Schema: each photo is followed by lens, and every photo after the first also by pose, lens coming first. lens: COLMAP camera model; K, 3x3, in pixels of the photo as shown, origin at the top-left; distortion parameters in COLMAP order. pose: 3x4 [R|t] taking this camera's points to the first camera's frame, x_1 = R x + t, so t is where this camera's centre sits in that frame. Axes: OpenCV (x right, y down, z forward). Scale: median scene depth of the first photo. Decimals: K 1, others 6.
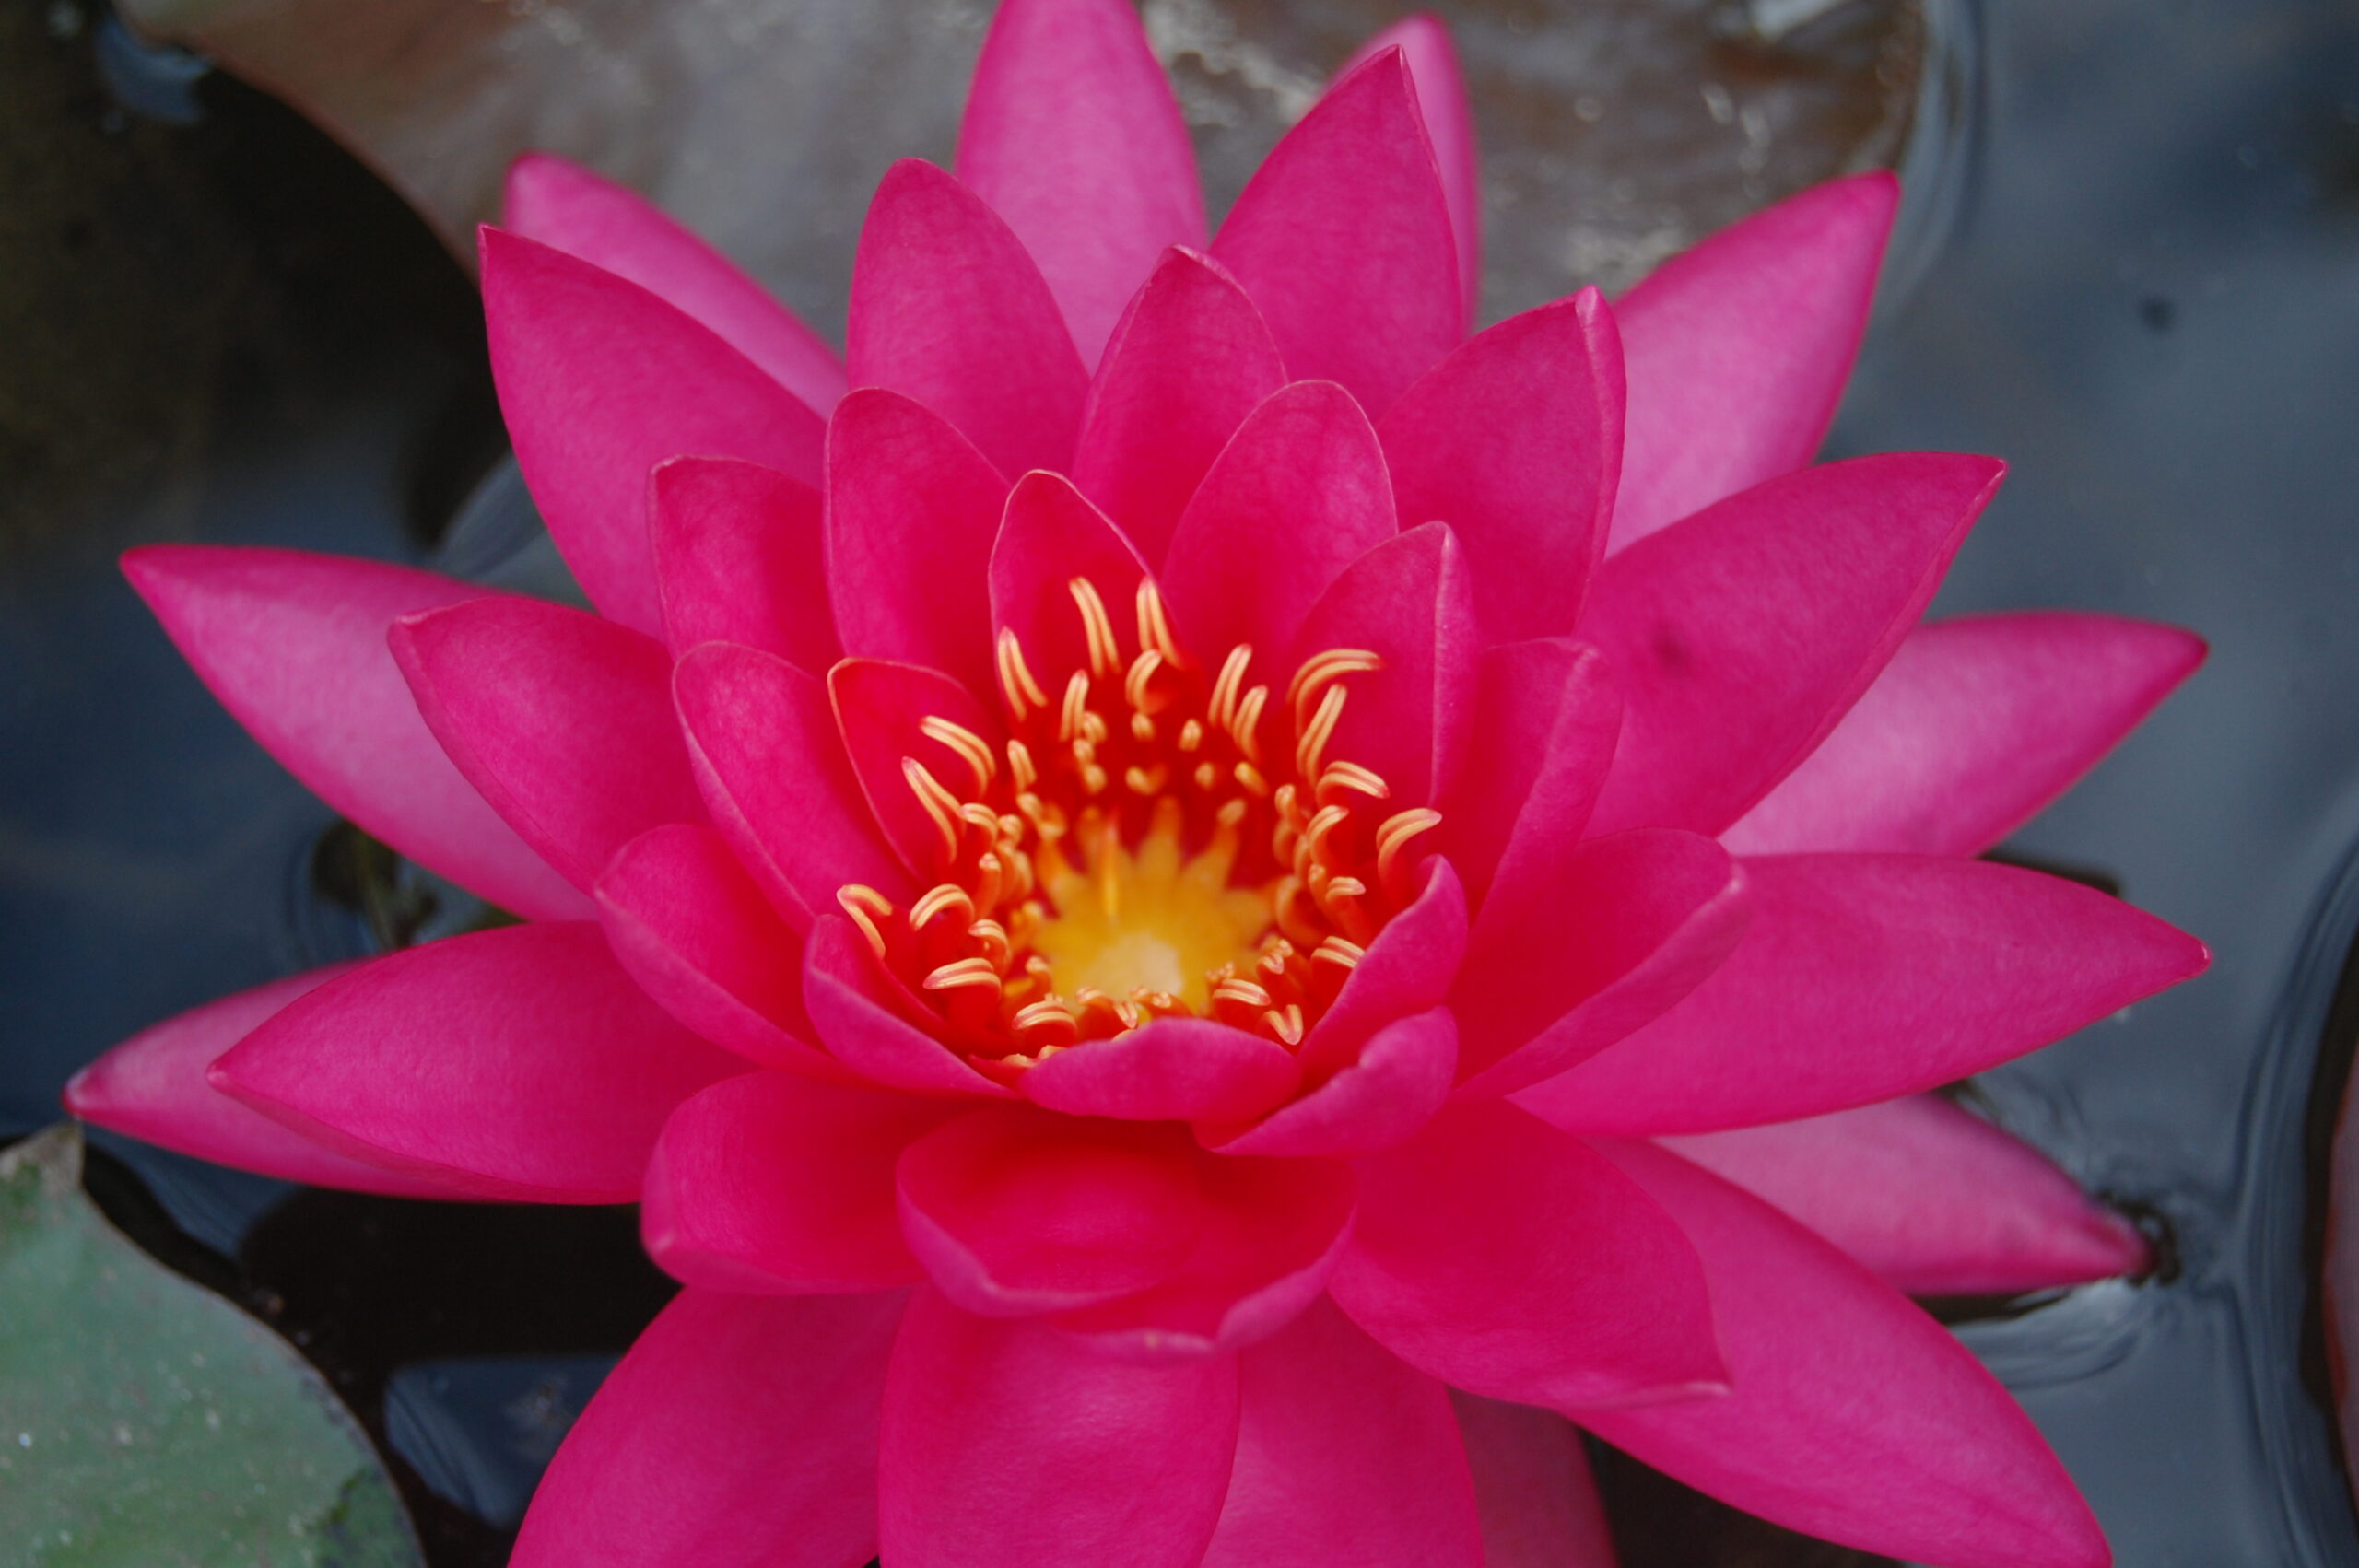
lens RADIAL K [[5437.0, 0, 1179.5], [0, 5437.0, 784.0], [0, 0, 1]] dist [0.015348, -0.047651]
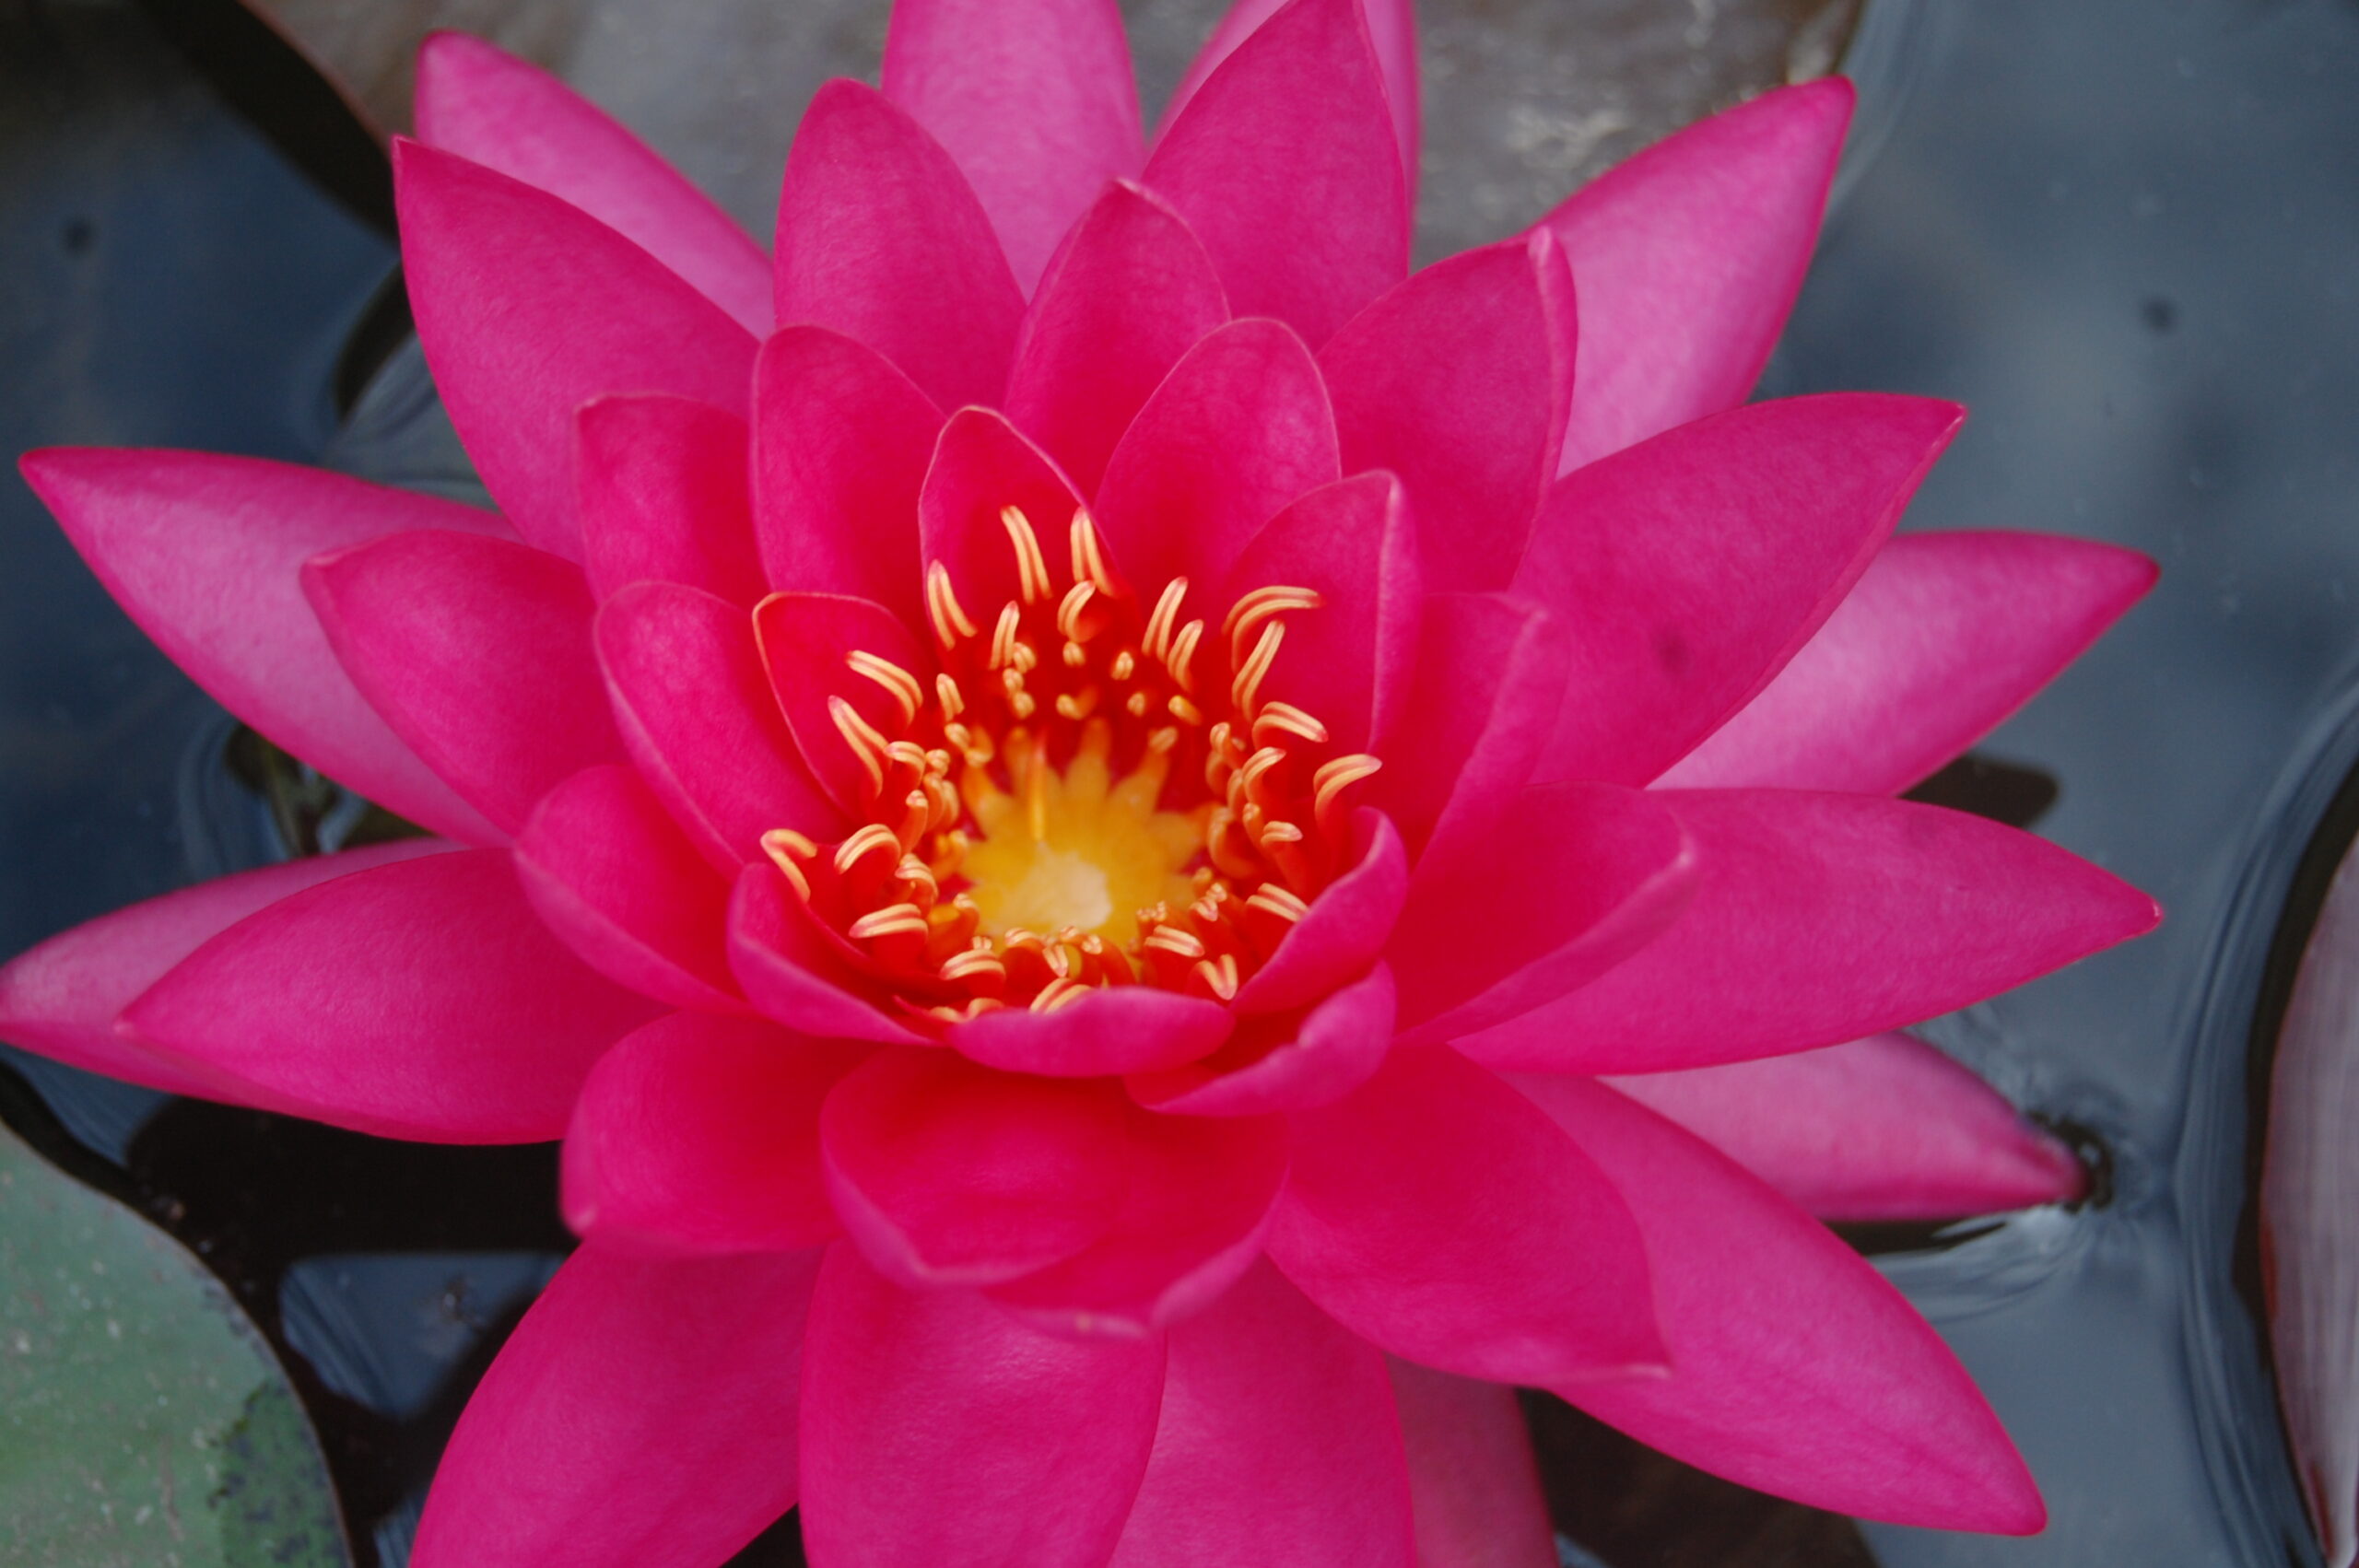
lens RADIAL K [[5437.0, 0, 1179.5], [0, 5437.0, 784.0], [0, 0, 1]] dist [0.015348, -0.047651]
pose [[0.999672, 0.010499, 0.023363, -0.010709], [-0.012035, 0.997708, 0.066582, -0.054343], [-0.022610, -0.066841, 0.997507, 0.026317]]
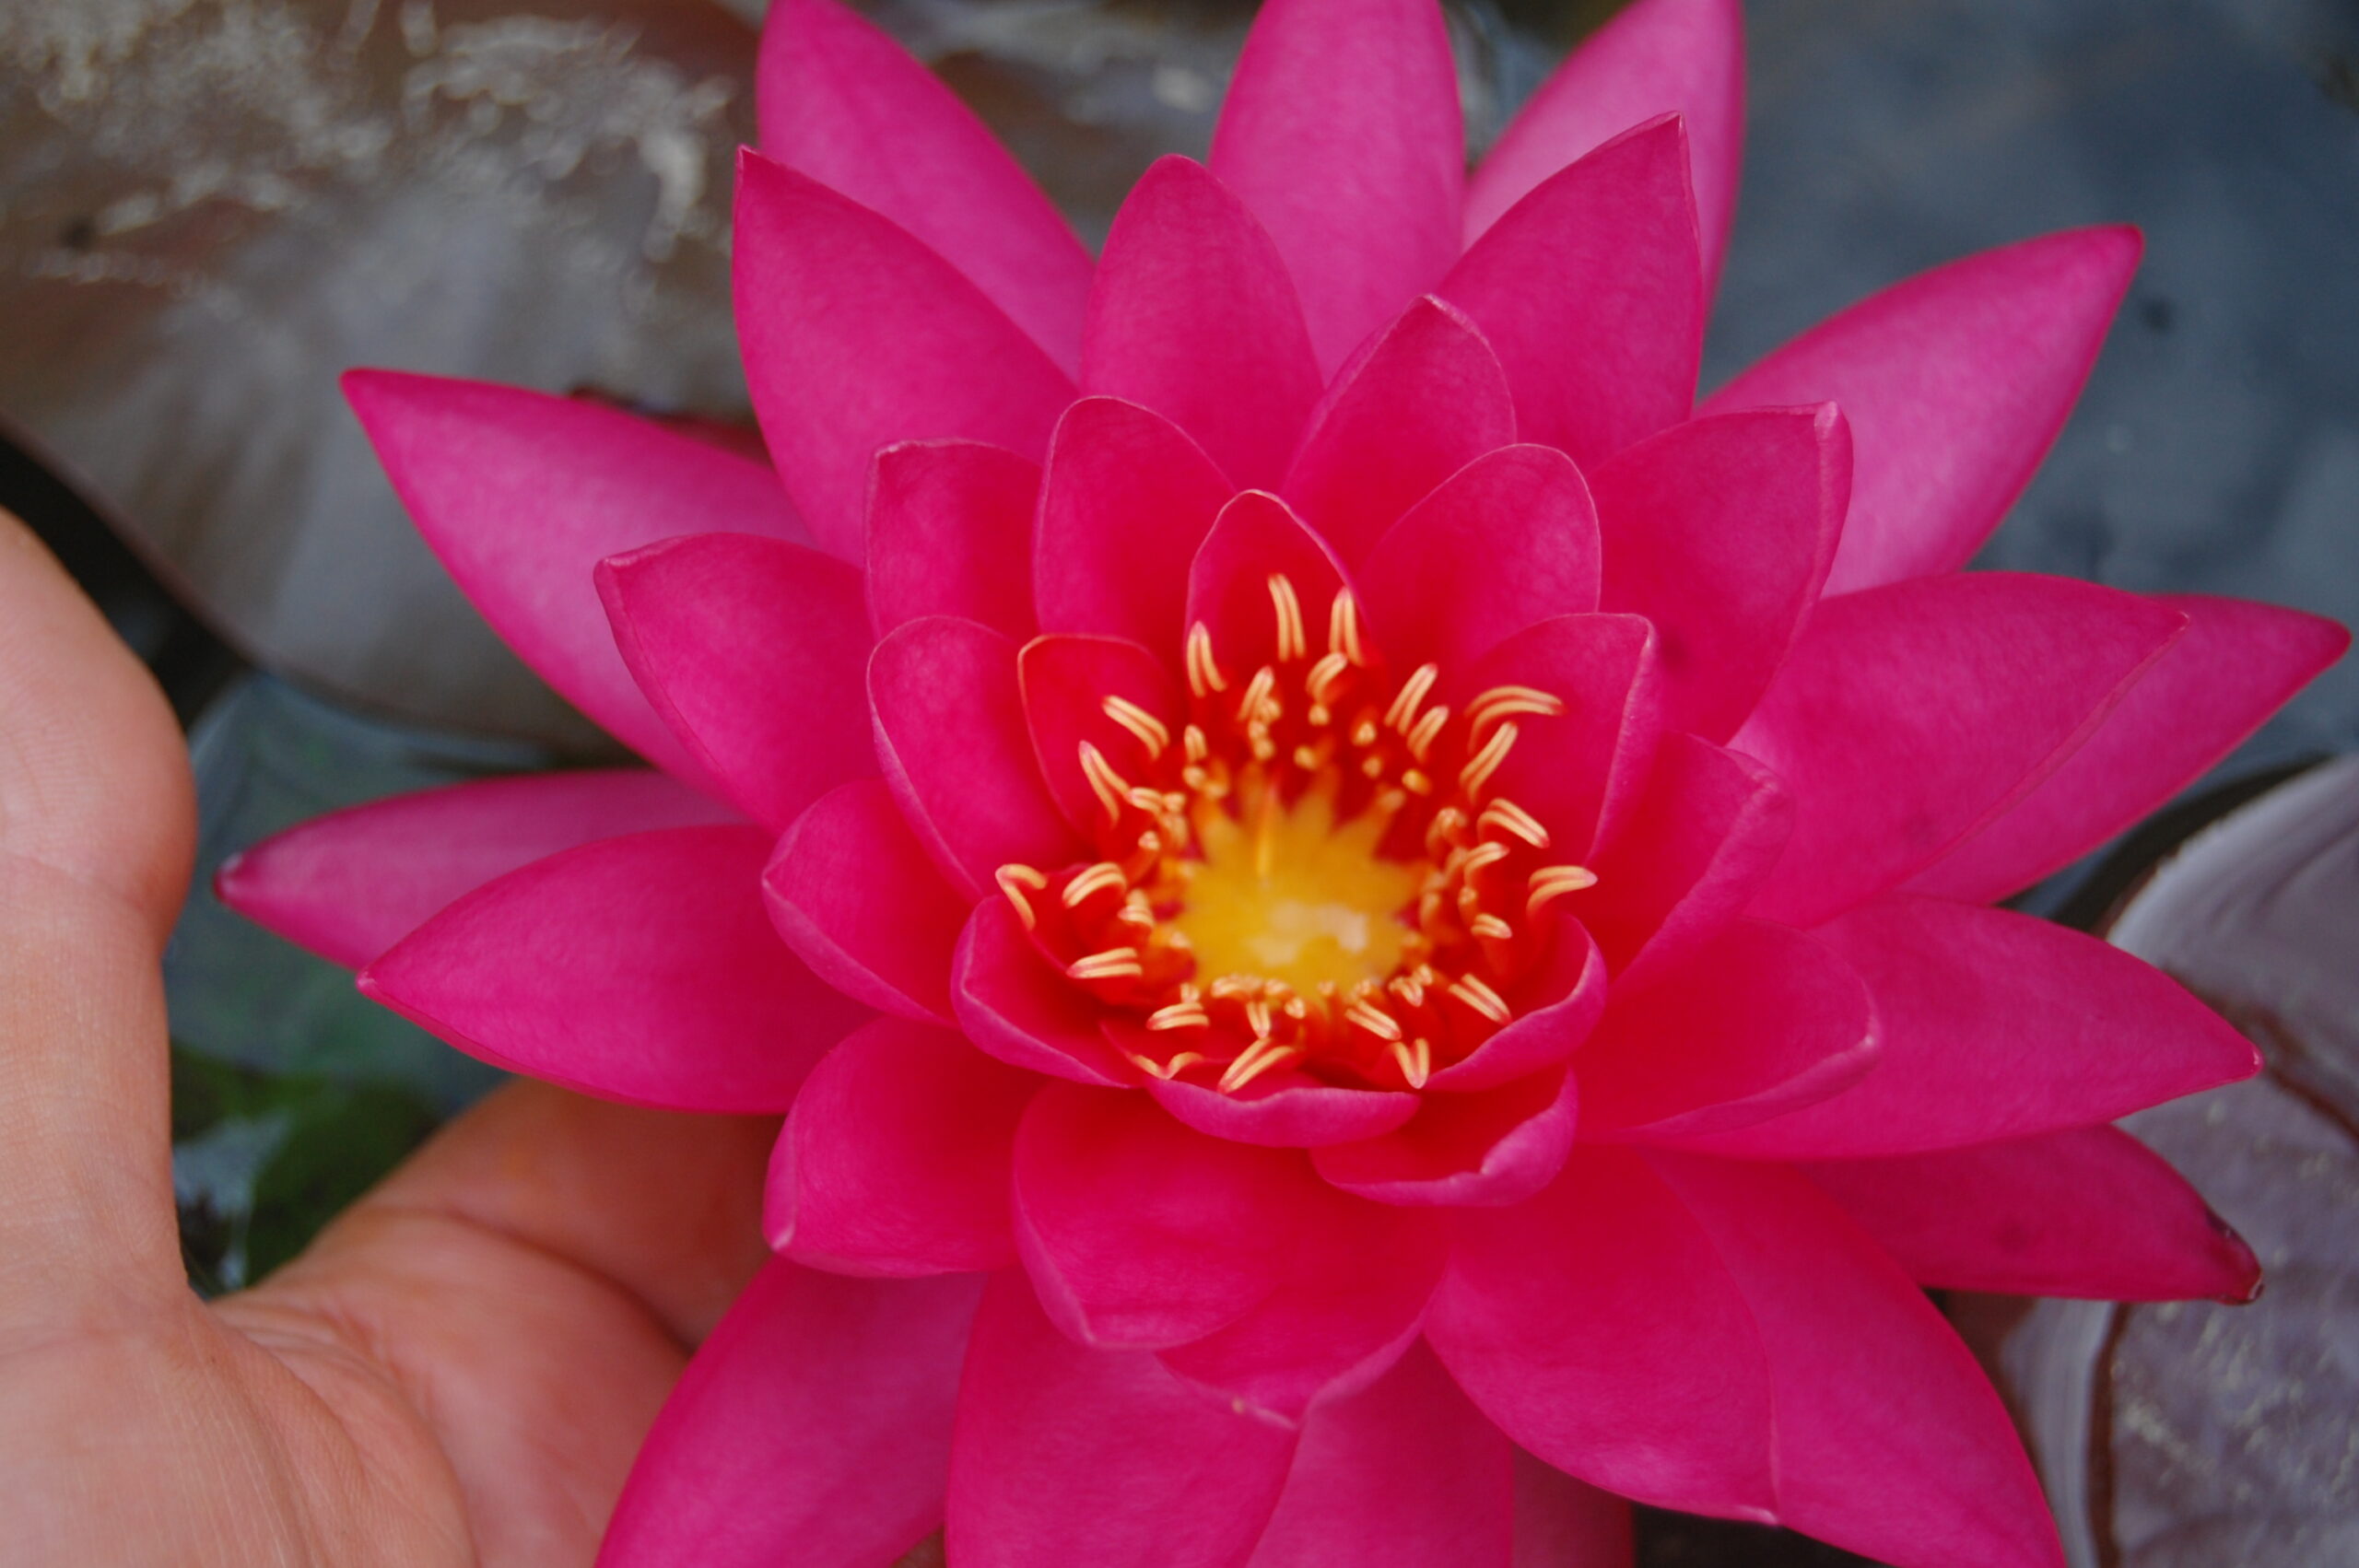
lens RADIAL K [[5437.0, 0, 1179.5], [0, 5437.0, 784.0], [0, 0, 1]] dist [0.015348, -0.047651]
pose [[0.988377, 0.151916, -0.005647, -0.025431], [-0.149592, 0.978527, 0.141797, -0.141717], [0.027067, -0.139304, 0.989880, -0.001236]]
